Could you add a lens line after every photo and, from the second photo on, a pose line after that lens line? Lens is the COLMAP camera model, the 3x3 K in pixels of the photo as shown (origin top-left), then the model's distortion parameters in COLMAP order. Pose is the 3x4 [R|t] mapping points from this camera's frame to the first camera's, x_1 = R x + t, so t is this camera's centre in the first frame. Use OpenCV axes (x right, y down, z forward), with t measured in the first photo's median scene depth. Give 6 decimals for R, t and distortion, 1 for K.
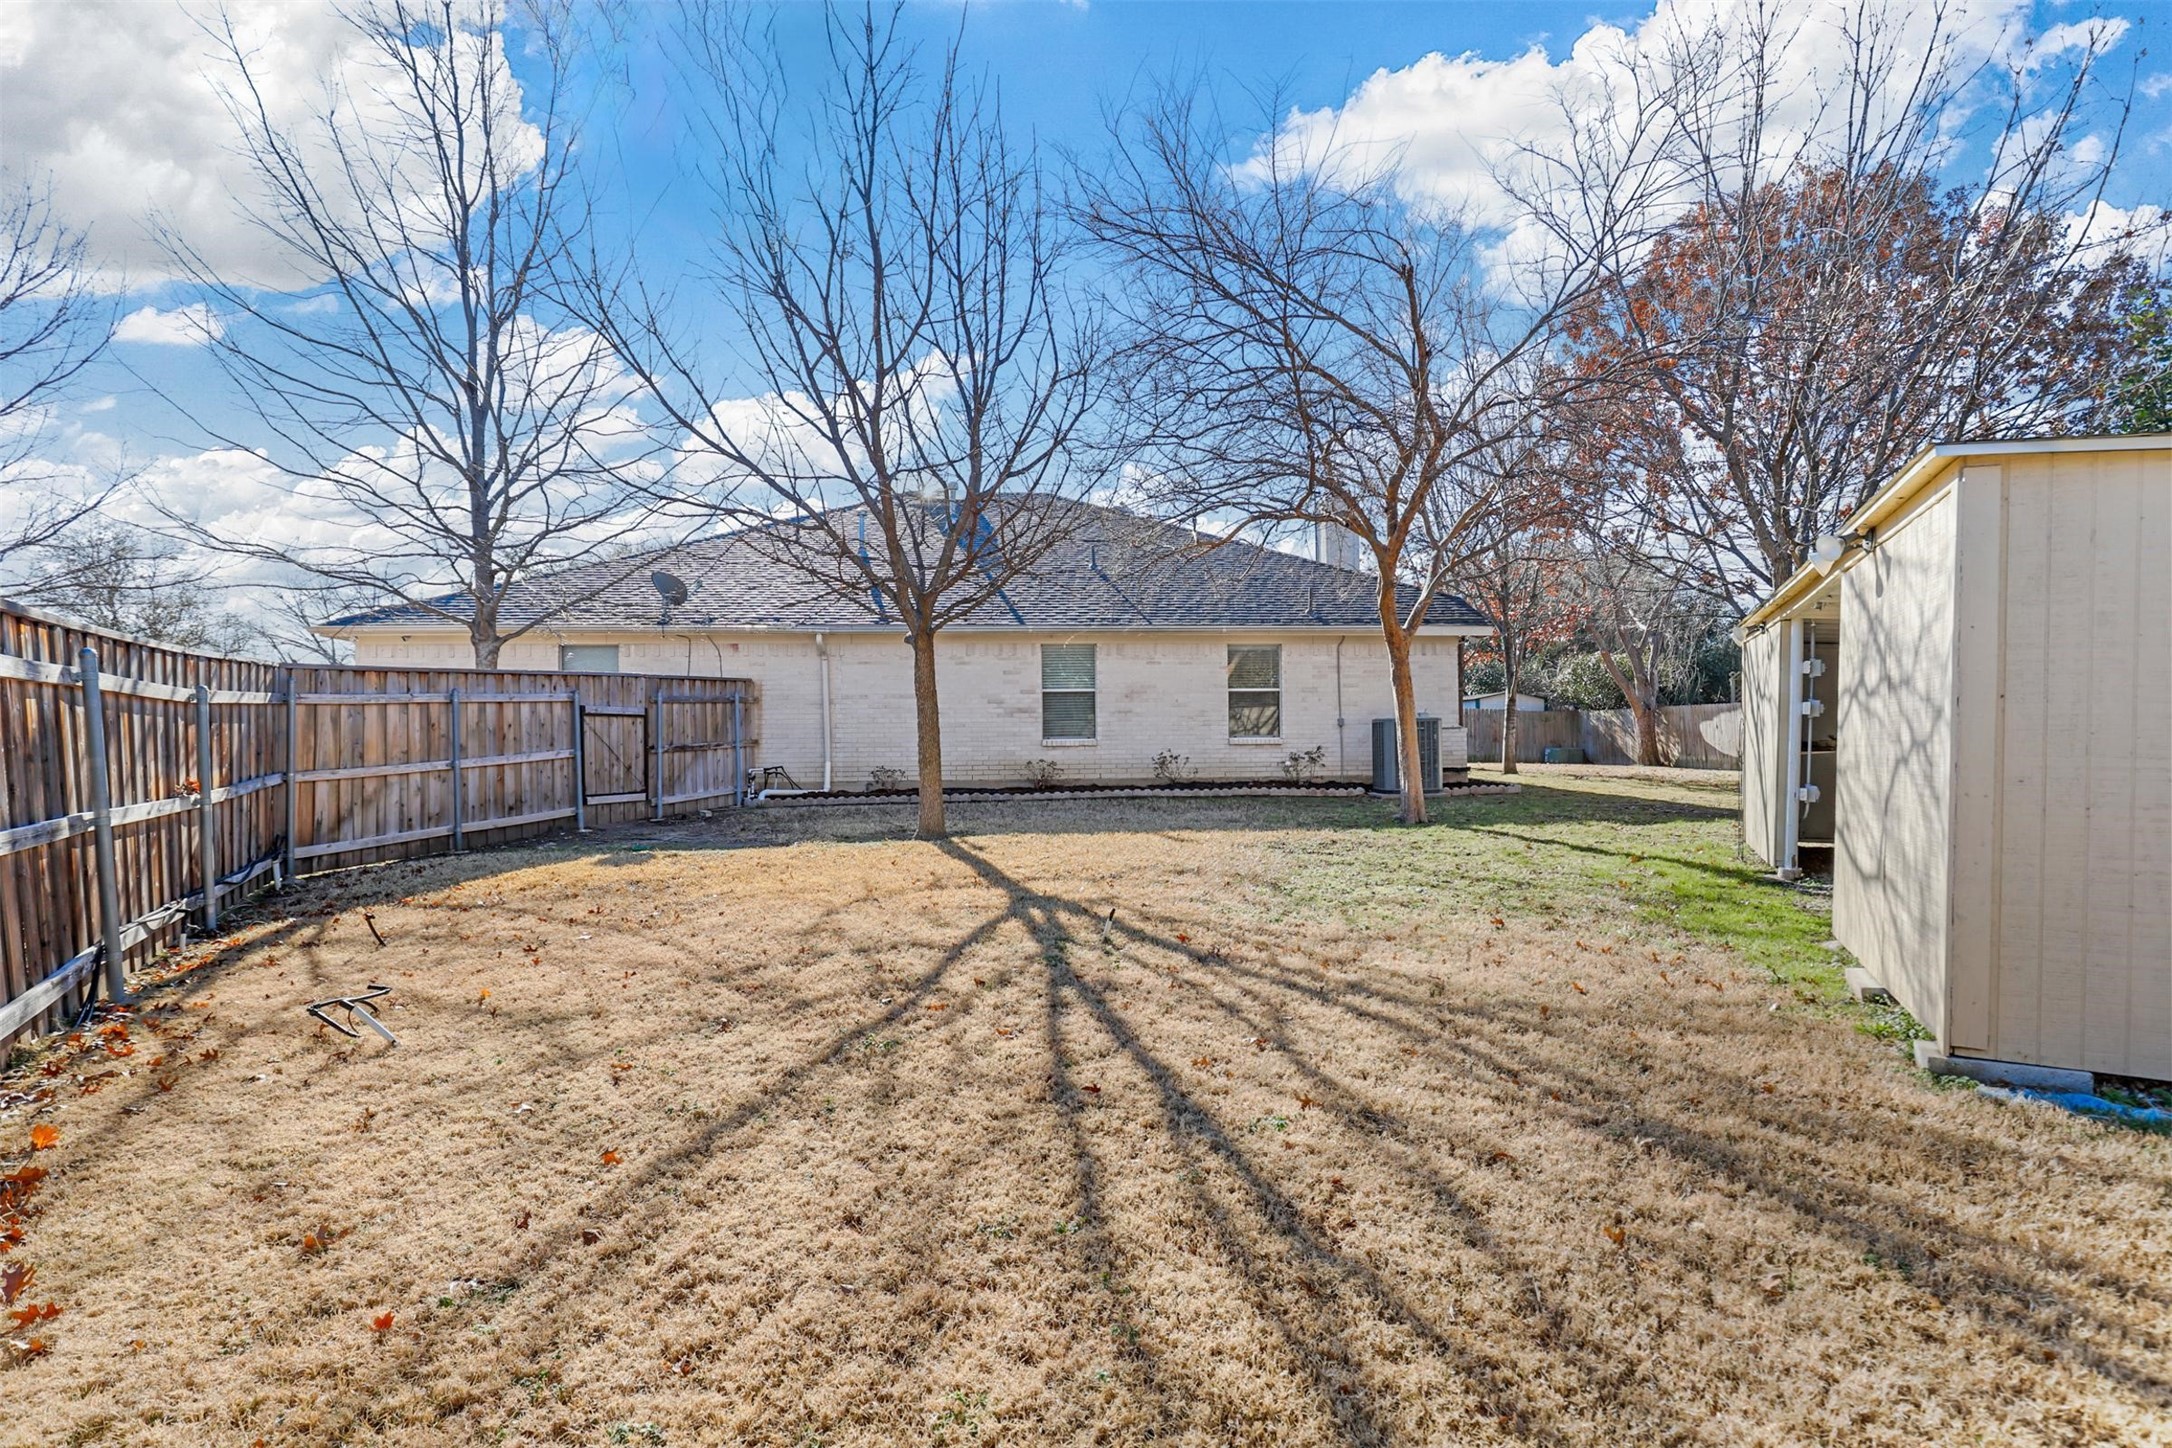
lens RADIAL K [[1110.0, 0, 1090.2], [0, 1110.0, 720.7], [0, 0, 1]] dist [-0.001214, -0.000063]
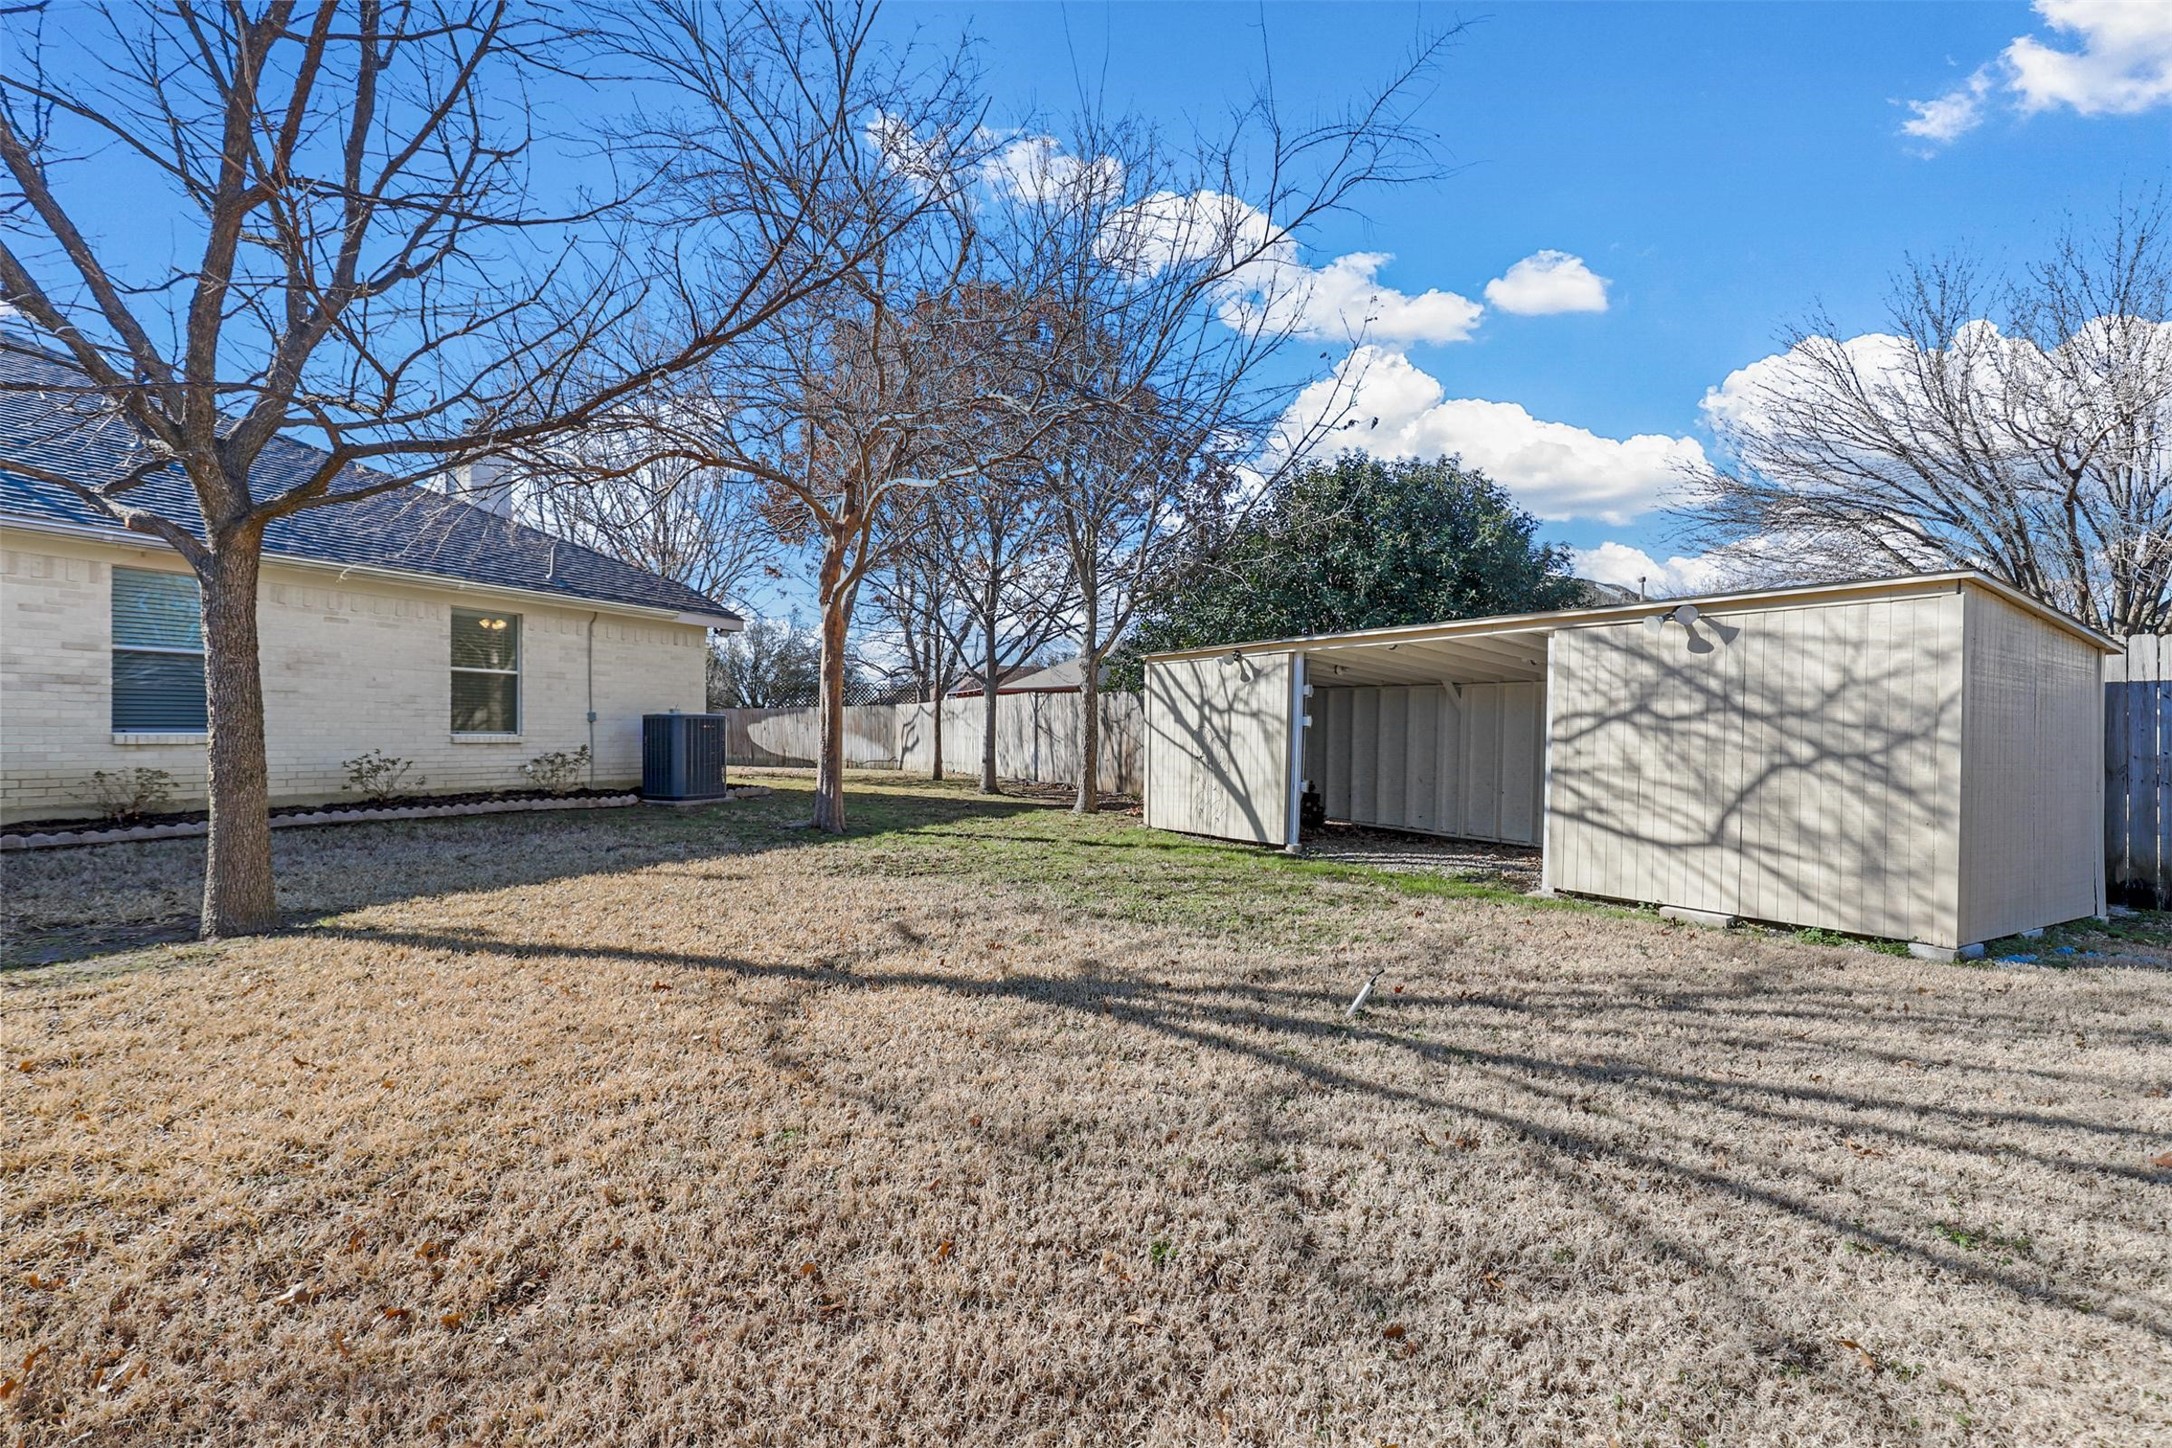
lens RADIAL K [[995.2, 0, 1084.7], [0, 995.2, 739.7], [0, 0, 1]] dist [-0.000076, -0.000861]
pose [[0.481284, 0.007378, 0.876534, -0.253538], [-0.024067, 0.999699, 0.004799, 0.005783], [-0.876234, -0.023405, 0.481316, 0.324671]]
